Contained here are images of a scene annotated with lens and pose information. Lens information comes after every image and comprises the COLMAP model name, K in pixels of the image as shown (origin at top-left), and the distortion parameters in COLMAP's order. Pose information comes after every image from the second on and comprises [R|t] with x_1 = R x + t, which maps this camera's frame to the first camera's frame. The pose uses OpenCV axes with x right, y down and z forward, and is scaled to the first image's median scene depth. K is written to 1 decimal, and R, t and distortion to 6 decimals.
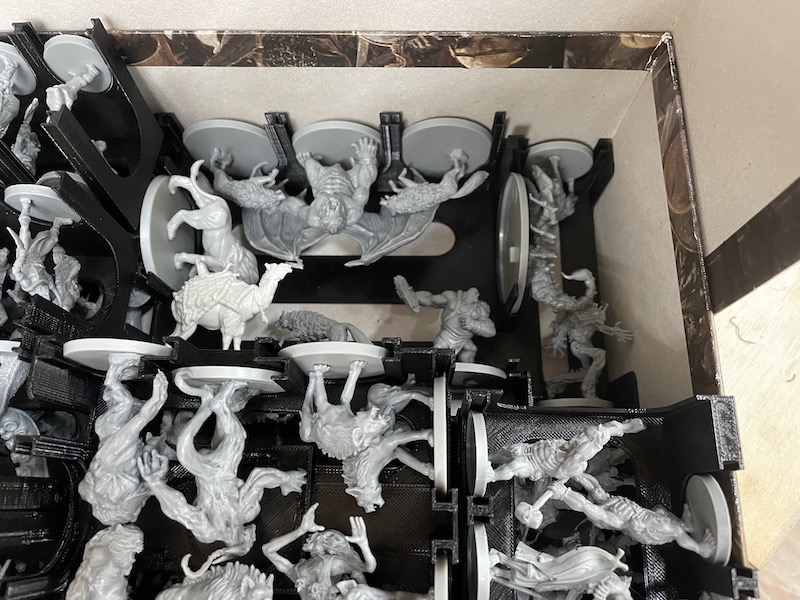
lens RADIAL K [[650.2, 0, 399.9], [0, 650.2, 287.7], [0, 0, 1]] dist [0.129712, -0.170906]
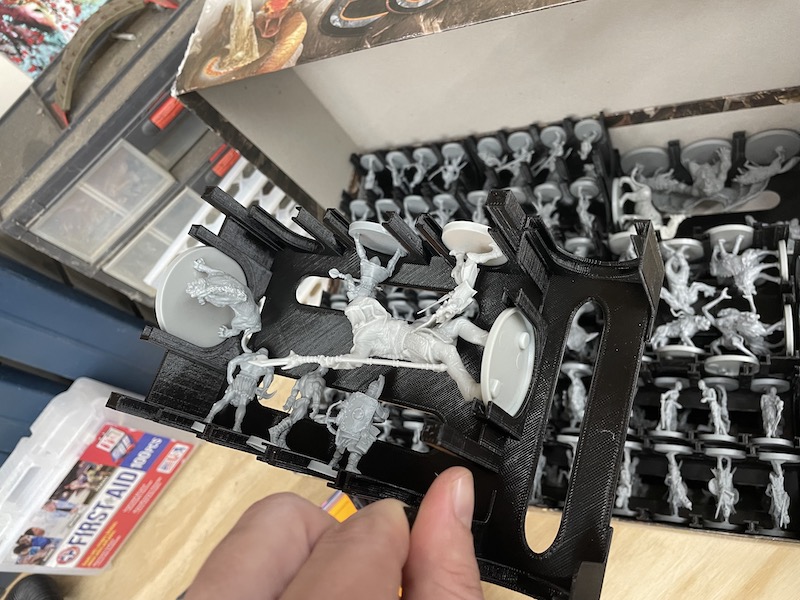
lens RADIAL K [[650.2, 0, 399.9], [0, 650.2, 287.7], [0, 0, 1]] dist [0.129712, -0.170906]
pose [[0.916280, -0.044155, -0.398097, -0.192299], [0.013782, 0.996792, -0.078839, 0.373883], [0.400301, 0.066752, 0.913949, -1.309187]]
